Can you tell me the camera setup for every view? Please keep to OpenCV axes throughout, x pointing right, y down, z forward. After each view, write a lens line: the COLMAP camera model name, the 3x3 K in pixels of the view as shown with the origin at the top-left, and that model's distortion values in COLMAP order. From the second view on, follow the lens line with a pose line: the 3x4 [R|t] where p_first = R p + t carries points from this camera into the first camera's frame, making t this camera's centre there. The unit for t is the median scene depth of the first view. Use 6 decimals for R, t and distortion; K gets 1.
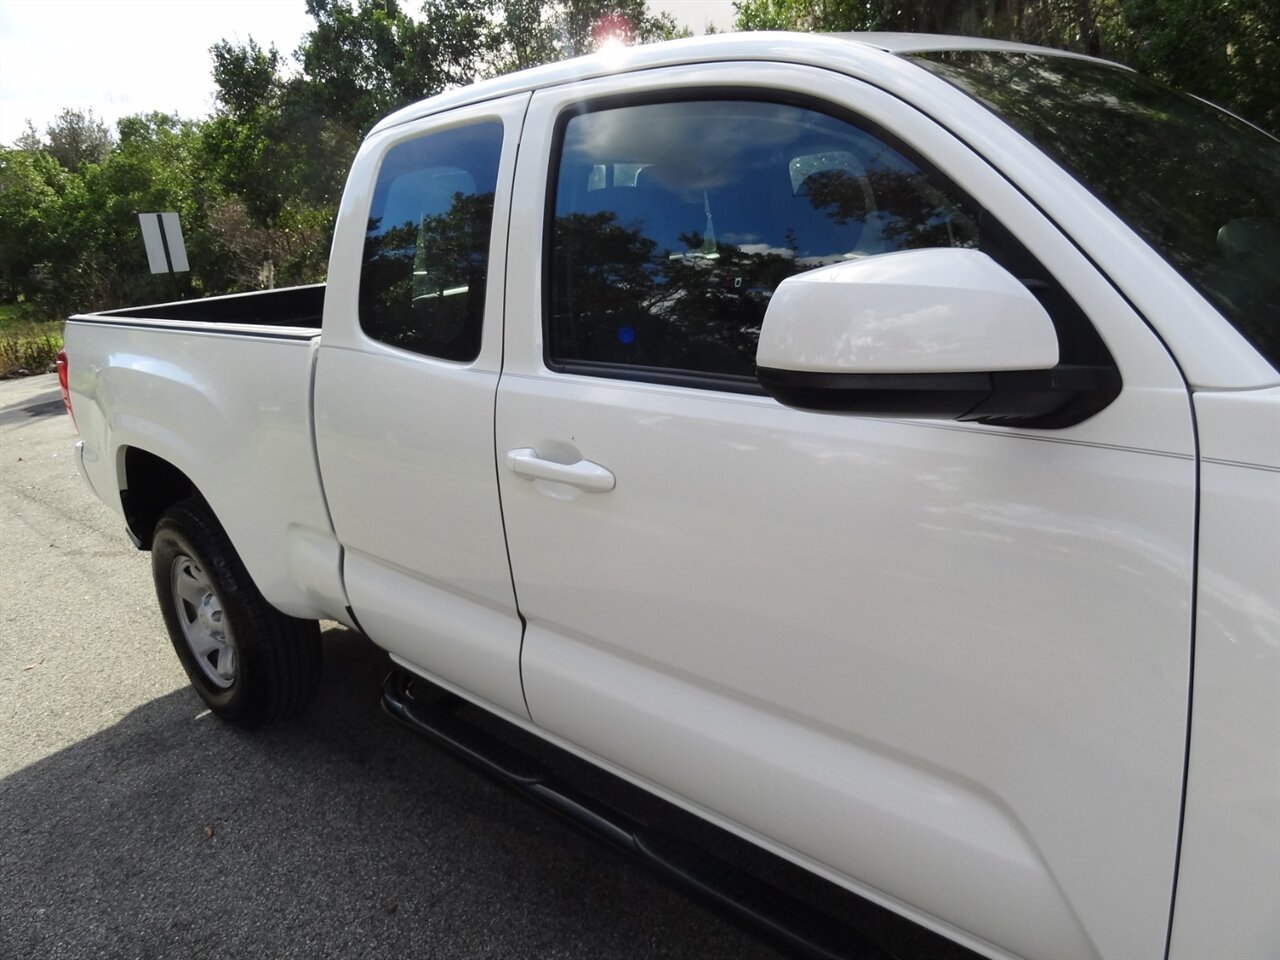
lens RADIAL K [[903.8, 0, 644.6], [0, 903.8, 481.0], [0, 0, 1]] dist [-0.001774, 0.002435]
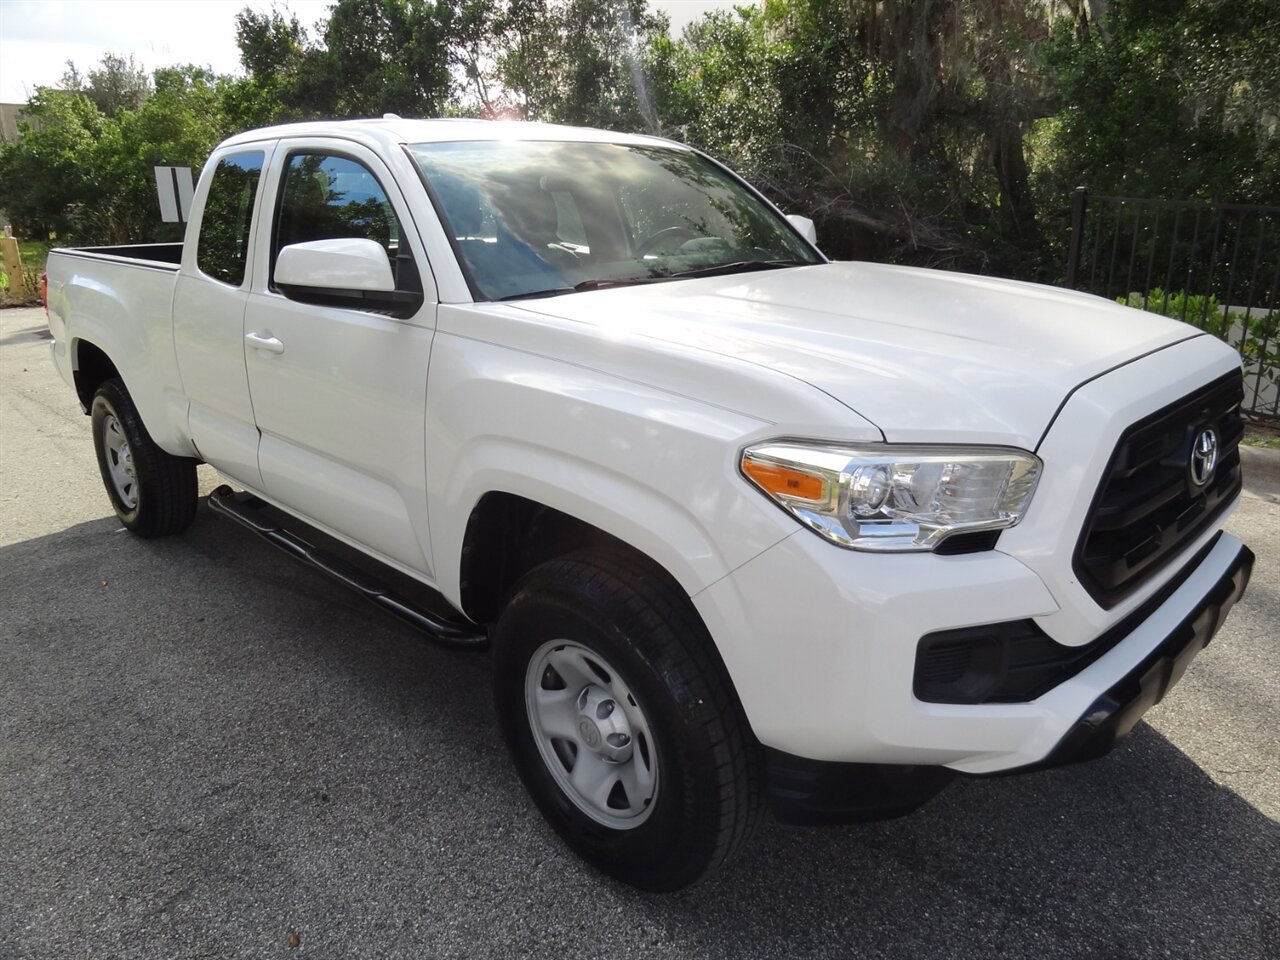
lens RADIAL K [[908.7, 0, 640.0], [0, 908.7, 480.0], [0, 0, 1]] dist [0.001604, 0.005872]
pose [[0.996588, 0.079652, -0.021651, 0.115416], [-0.079317, 0.996722, 0.015940, 0.027763], [0.022850, -0.014168, 0.999639, -0.137667]]
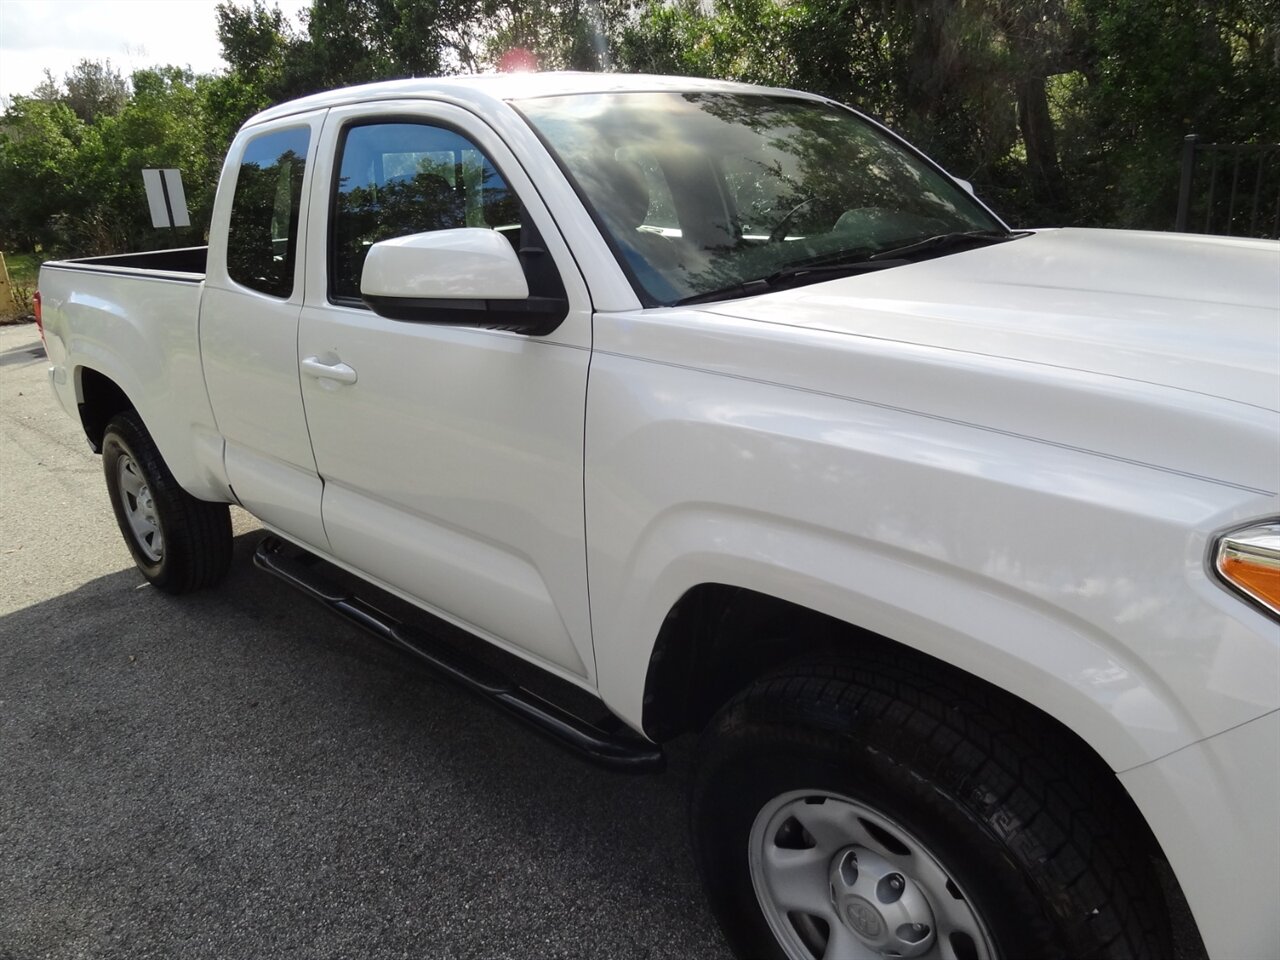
lens RADIAL K [[906.0, 0, 640.0], [0, 906.0, 480.0], [0, 0, 1]] dist [0.001693, 0.002573]
pose [[0.999361, 0.030139, -0.019224, 0.068488], [-0.029468, 0.998978, 0.034286, 0.015464], [0.020237, -0.033697, 0.999227, -0.073723]]
